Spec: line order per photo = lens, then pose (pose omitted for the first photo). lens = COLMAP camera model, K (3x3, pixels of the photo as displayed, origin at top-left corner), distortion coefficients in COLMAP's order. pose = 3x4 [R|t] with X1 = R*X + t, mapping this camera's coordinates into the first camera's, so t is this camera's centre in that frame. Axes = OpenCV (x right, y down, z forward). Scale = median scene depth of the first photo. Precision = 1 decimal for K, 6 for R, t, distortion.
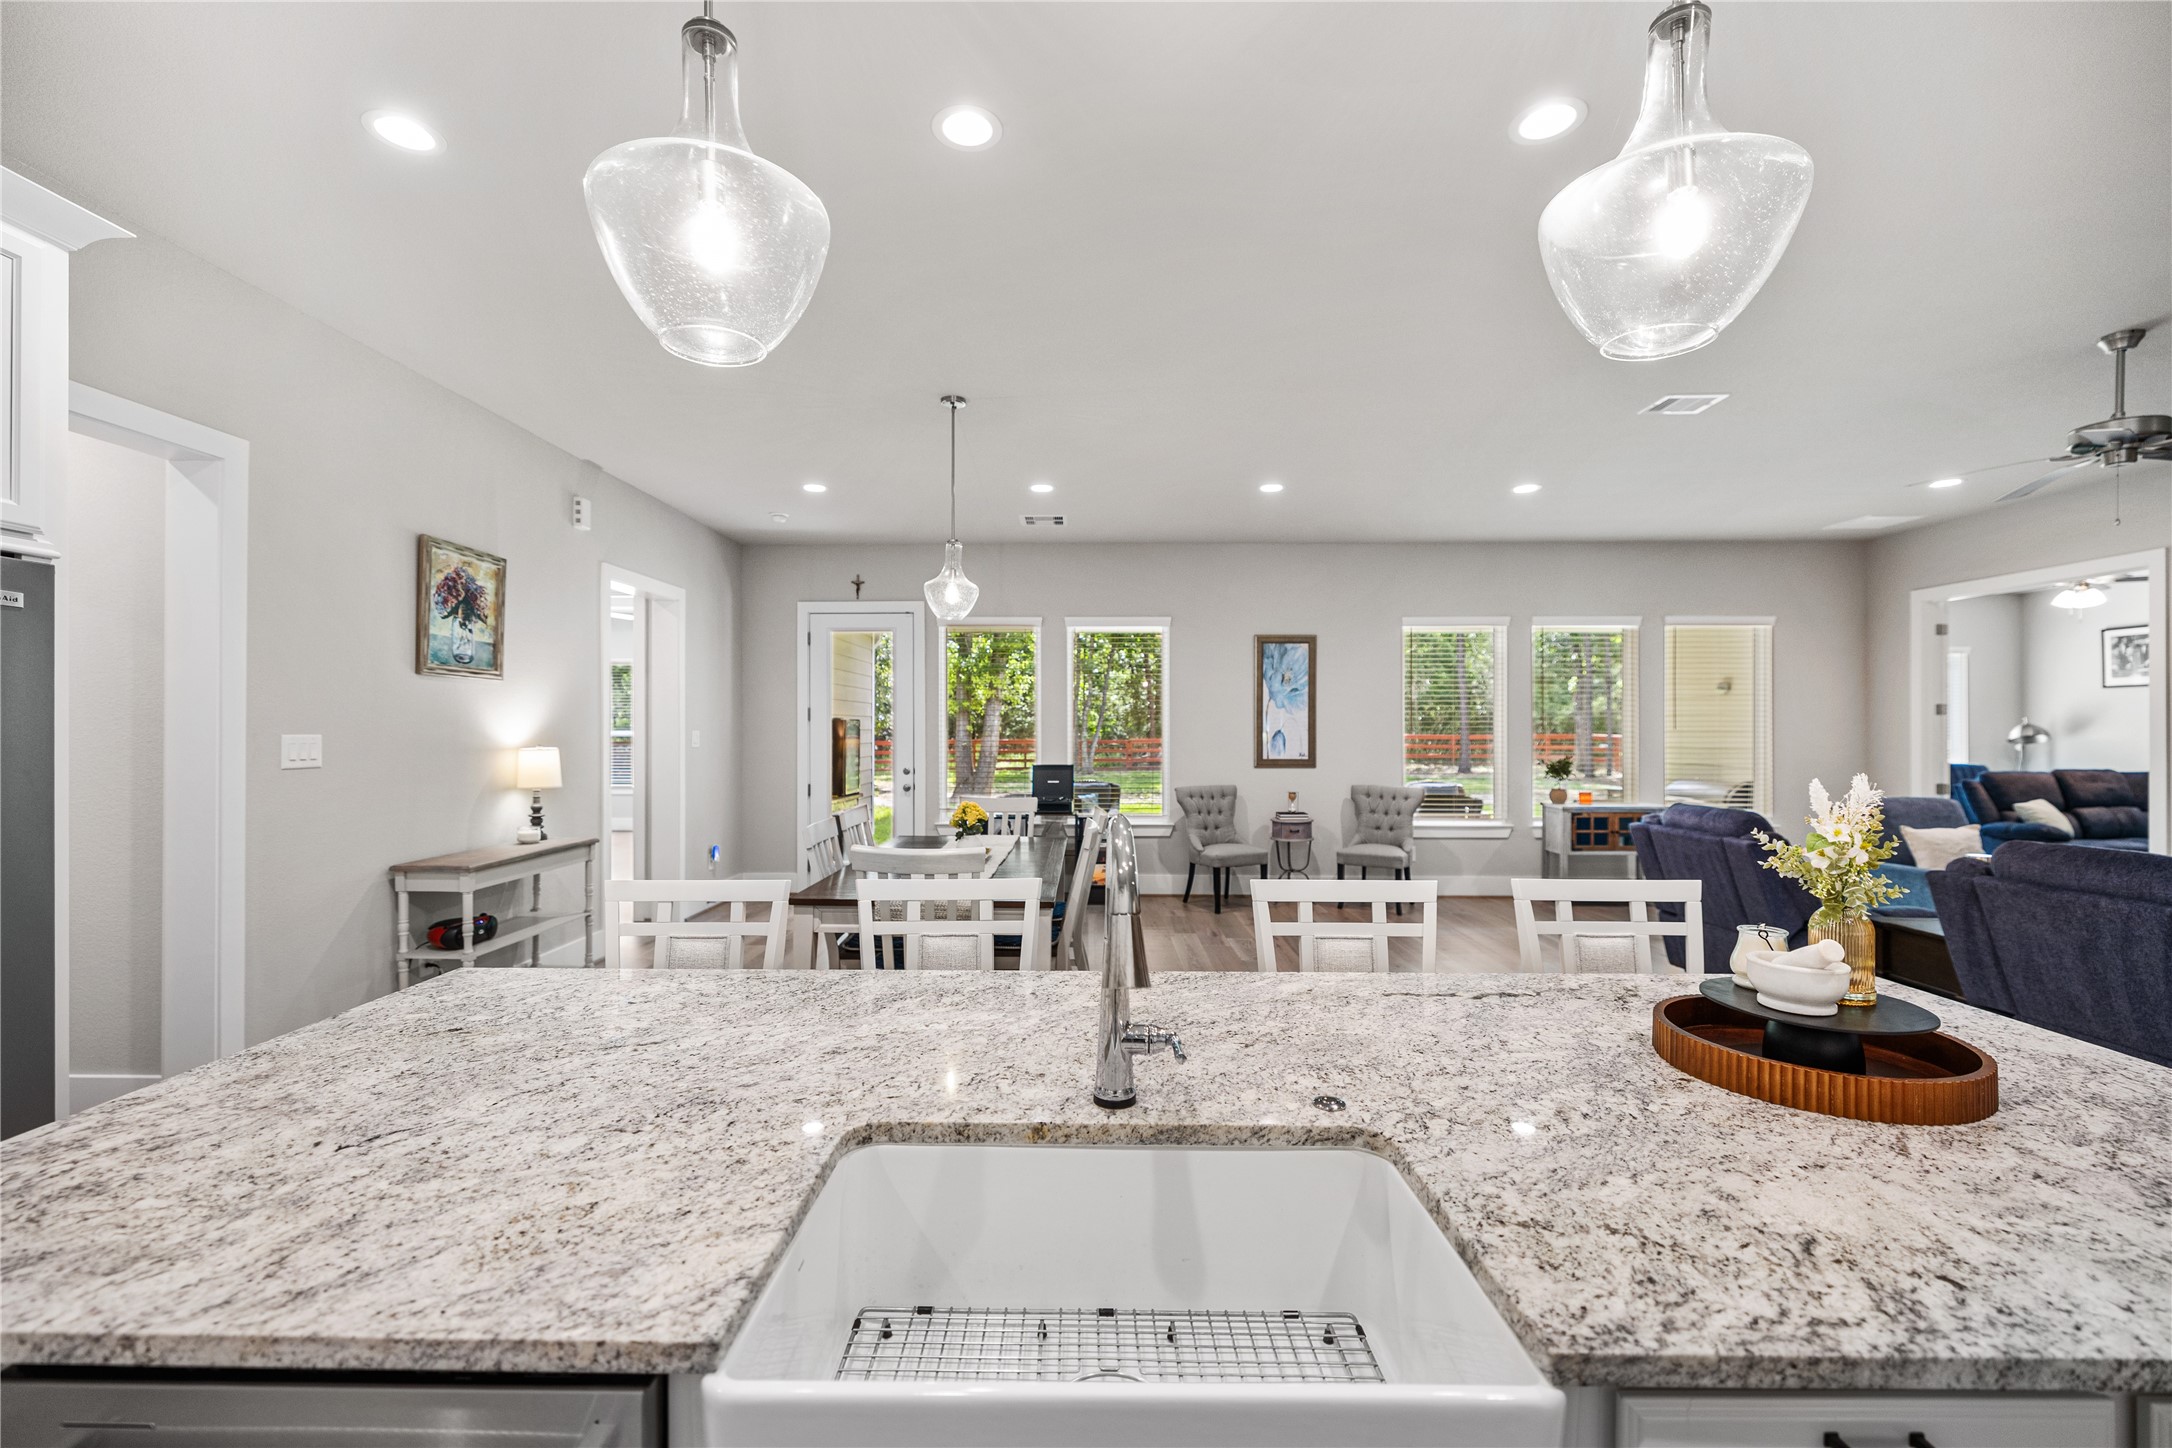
lens RADIAL K [[914.8, 0, 1067.4], [0, 914.8, 727.3], [0, 0, 1]] dist [0.000195, -0.000765]
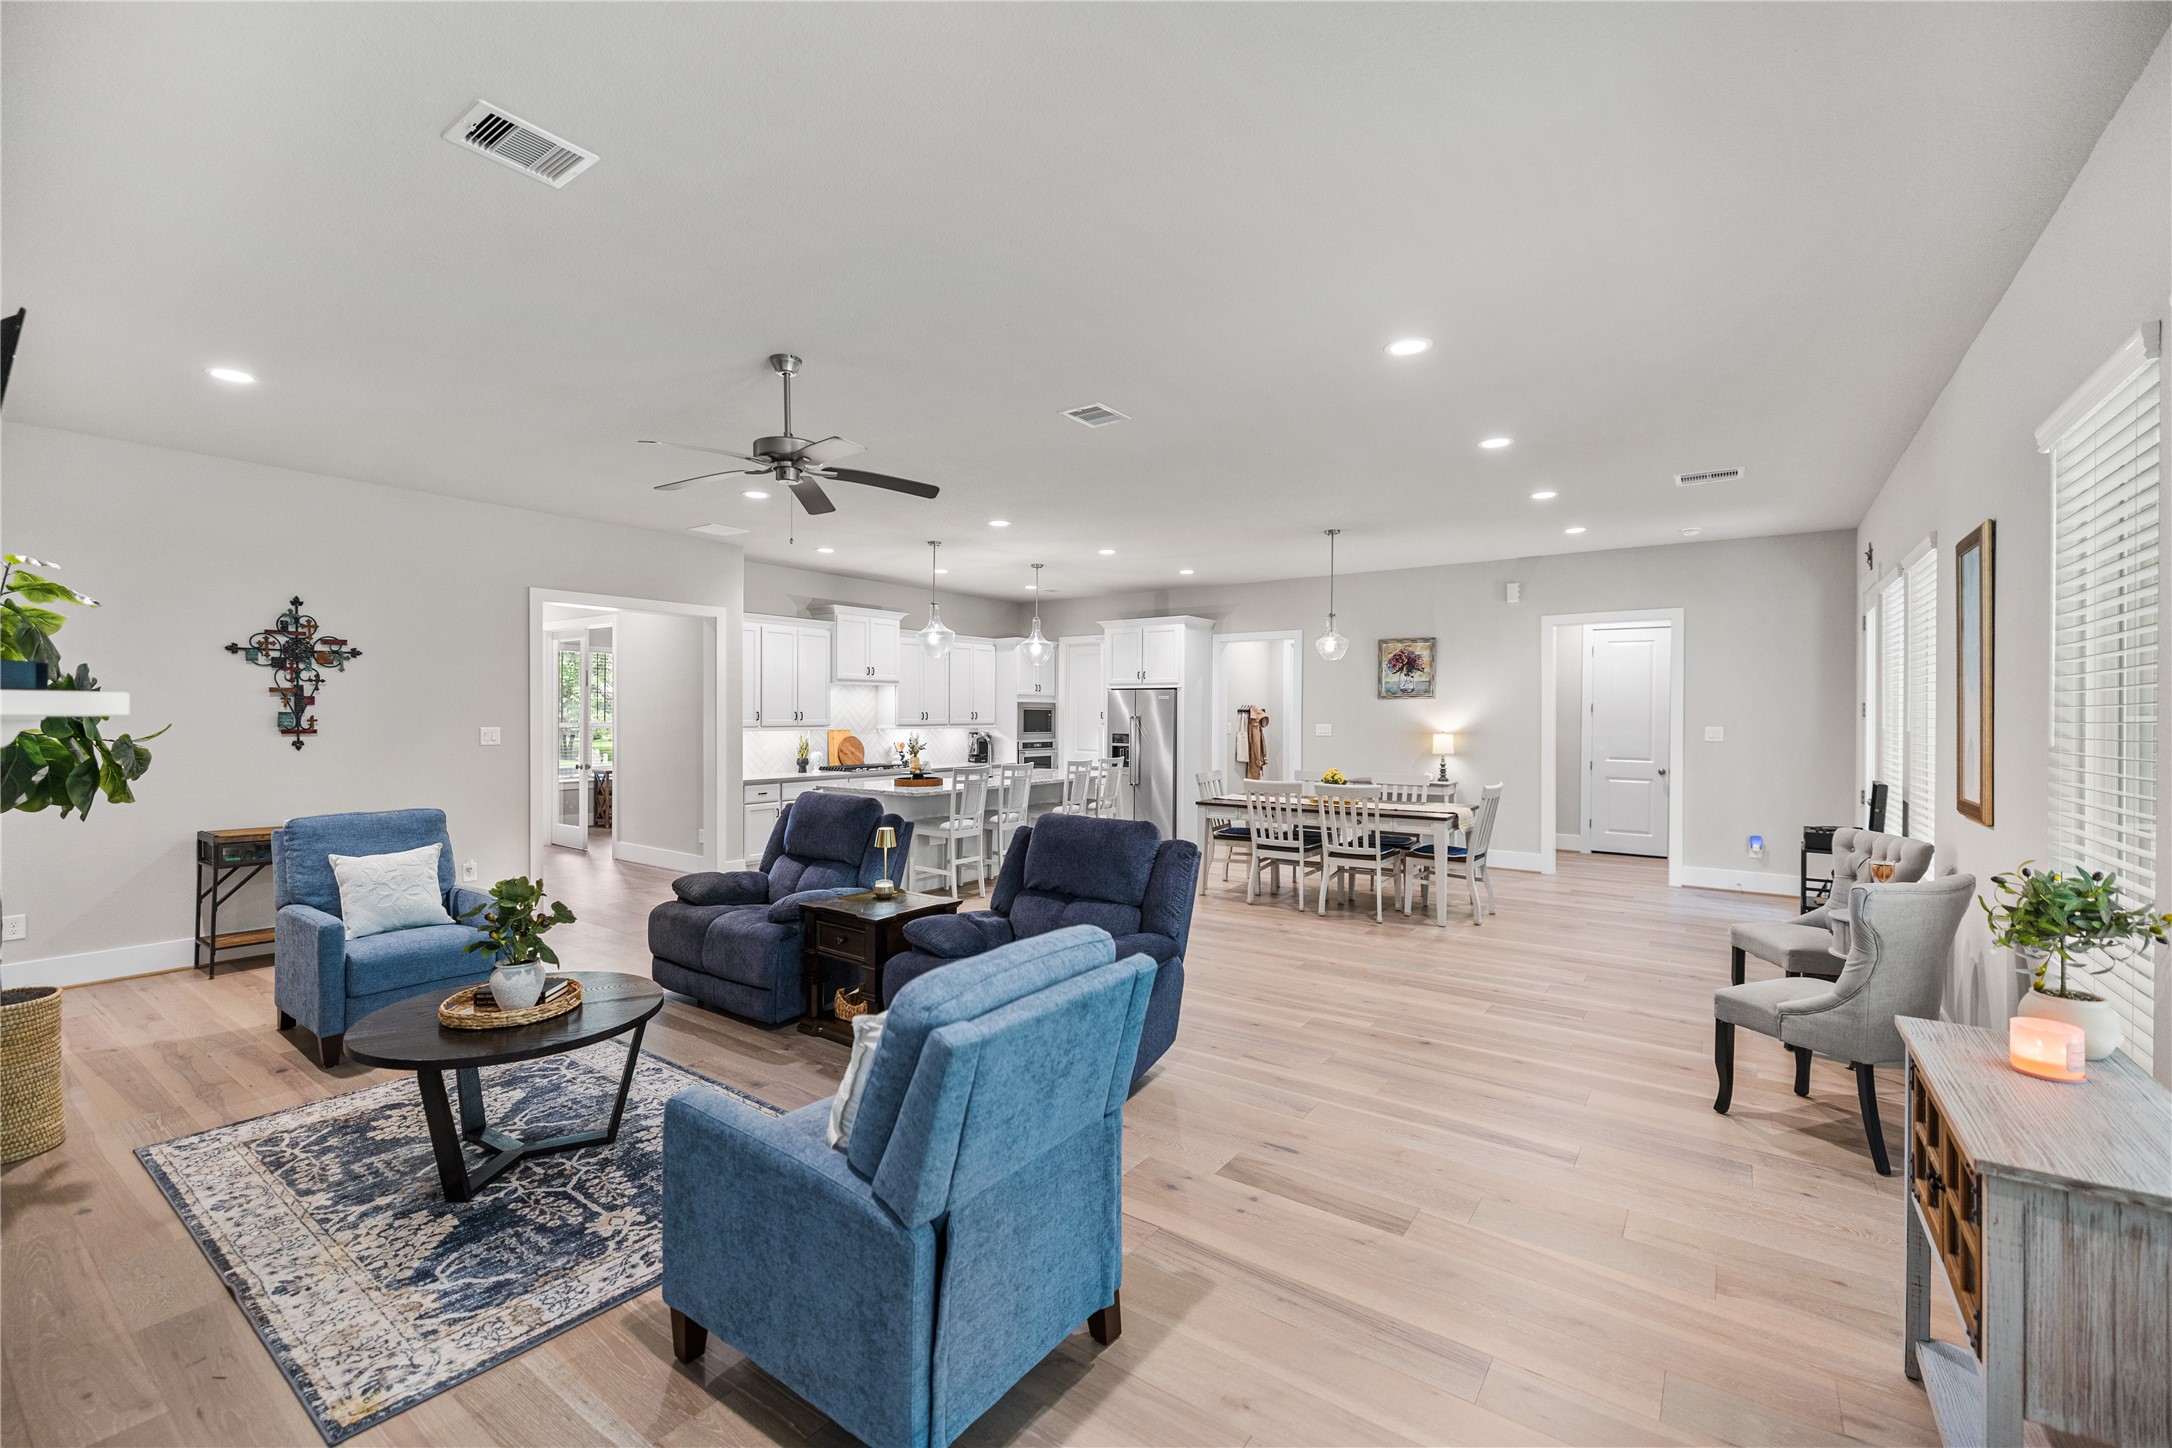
lens RADIAL K [[914.8, 0, 1075.9], [0, 914.8, 719.7], [0, 0, 1]] dist [0.000195, -0.000765]
pose [[-0.570039, 0.002172, -0.821614, 1.429120], [-0.000887, 0.999994, 0.003259, -0.011384], [0.821617, 0.002587, -0.570034, 1.464554]]
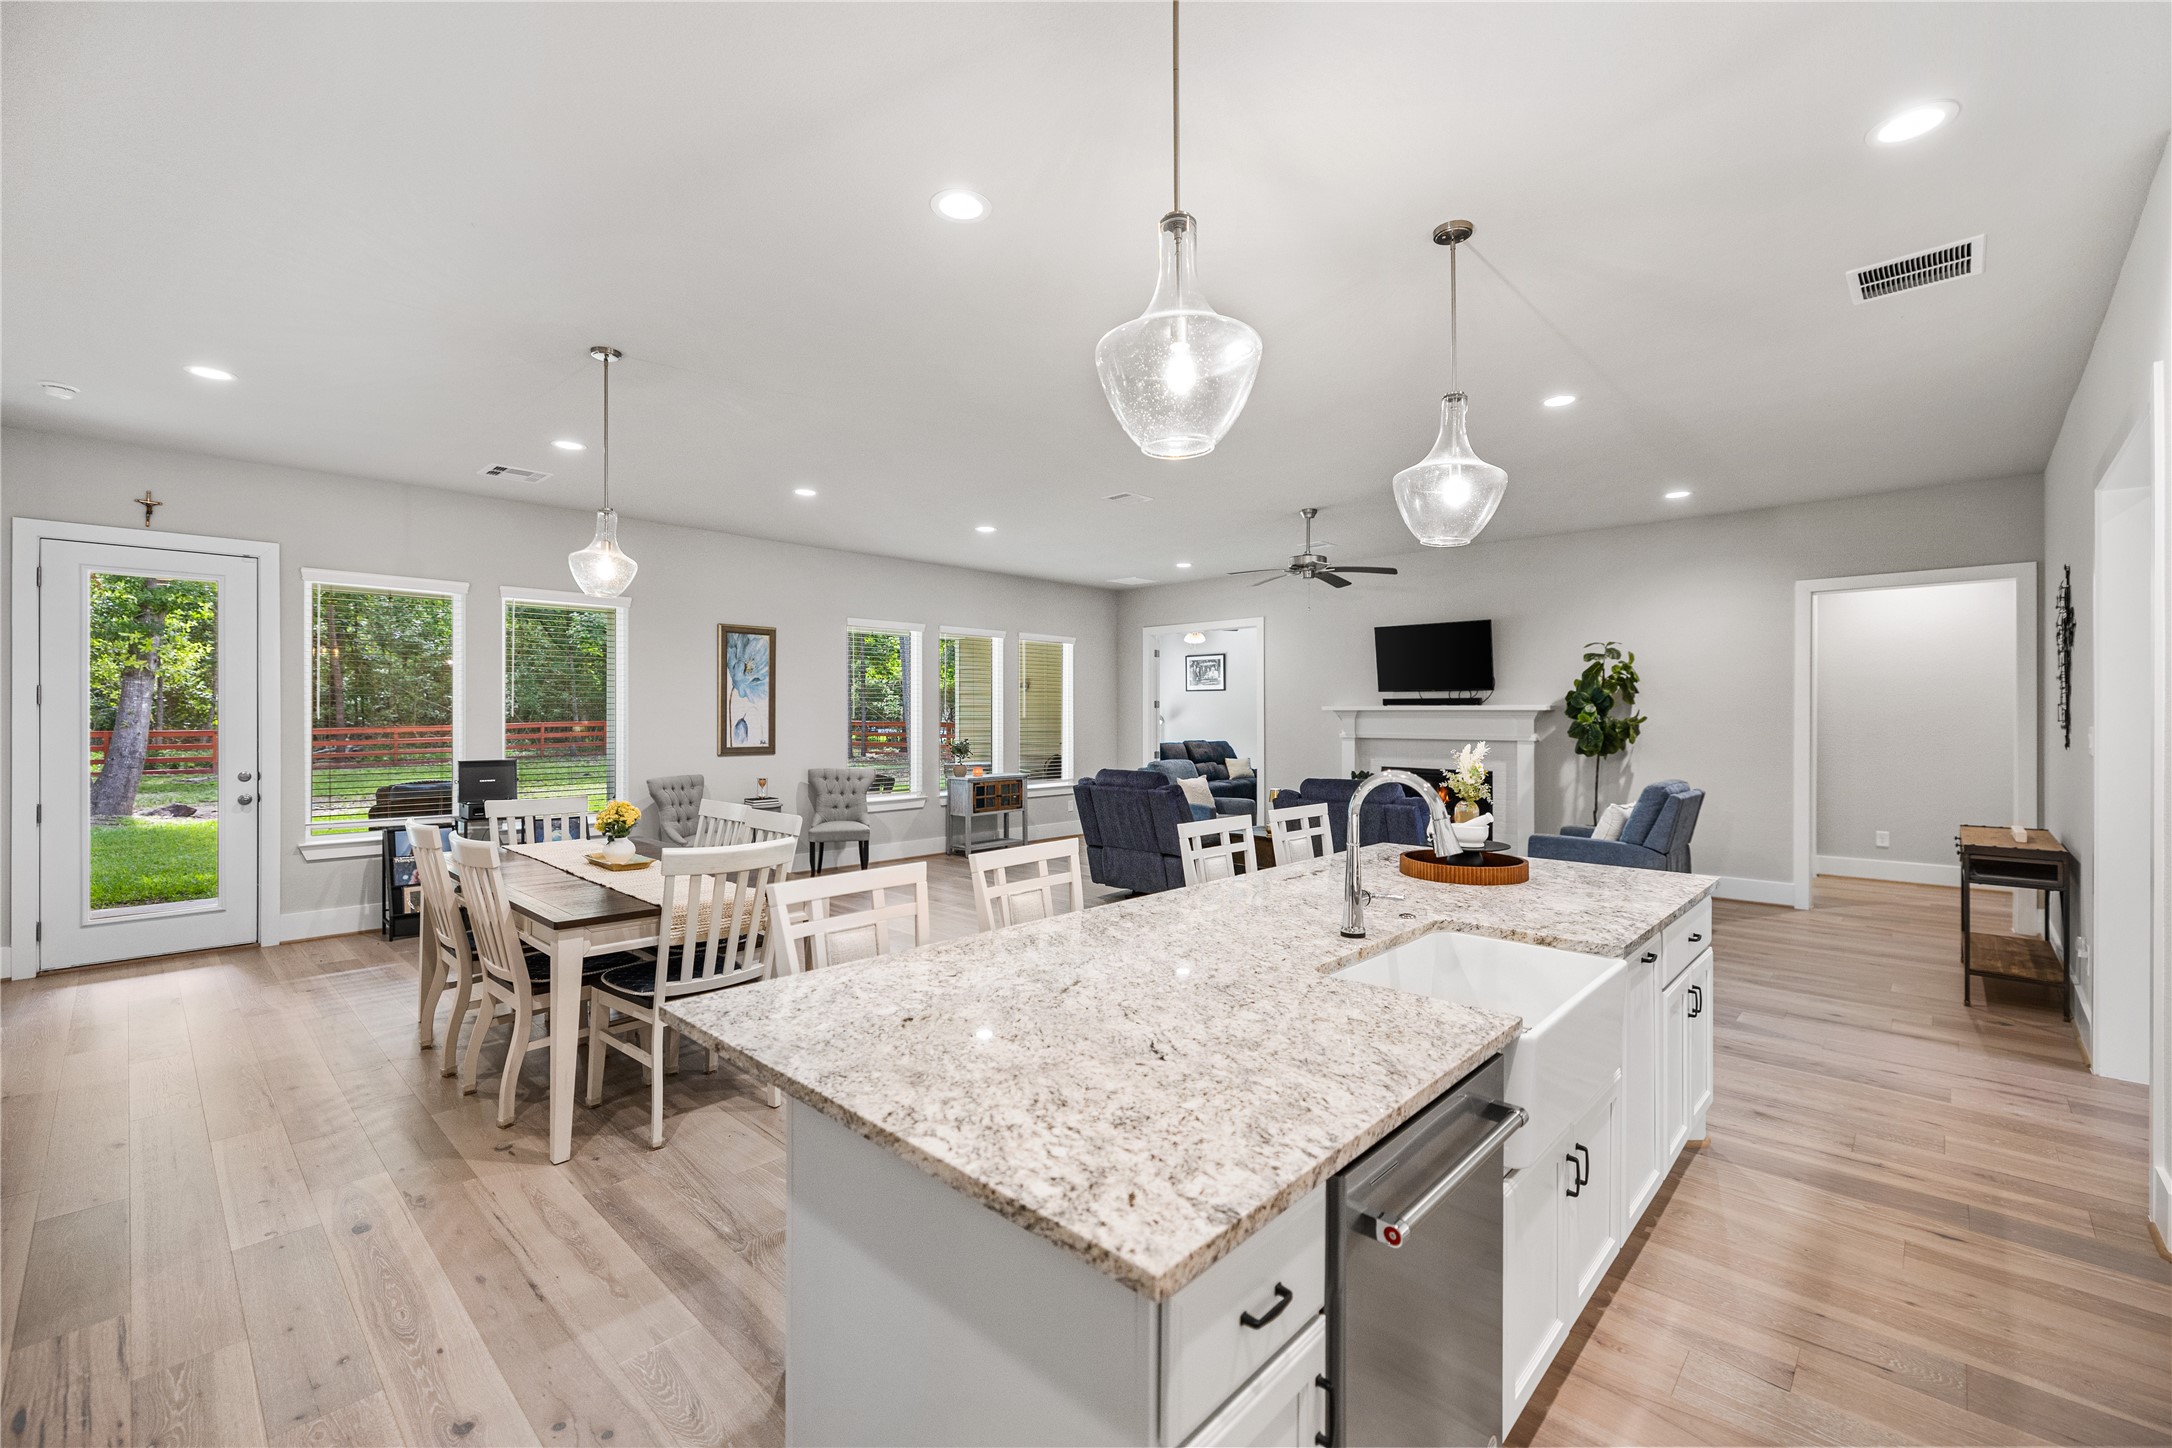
lens RADIAL K [[914.8, 0, 1081.2], [0, 914.8, 711.9], [0, 0, 1]] dist [0.000195, -0.000765]
pose [[0.676140, 0.002844, 0.736768, -0.434370], [-0.002007, 0.999996, -0.002018, -0.004959], [-0.736771, -0.000114, 0.676143, 0.053033]]
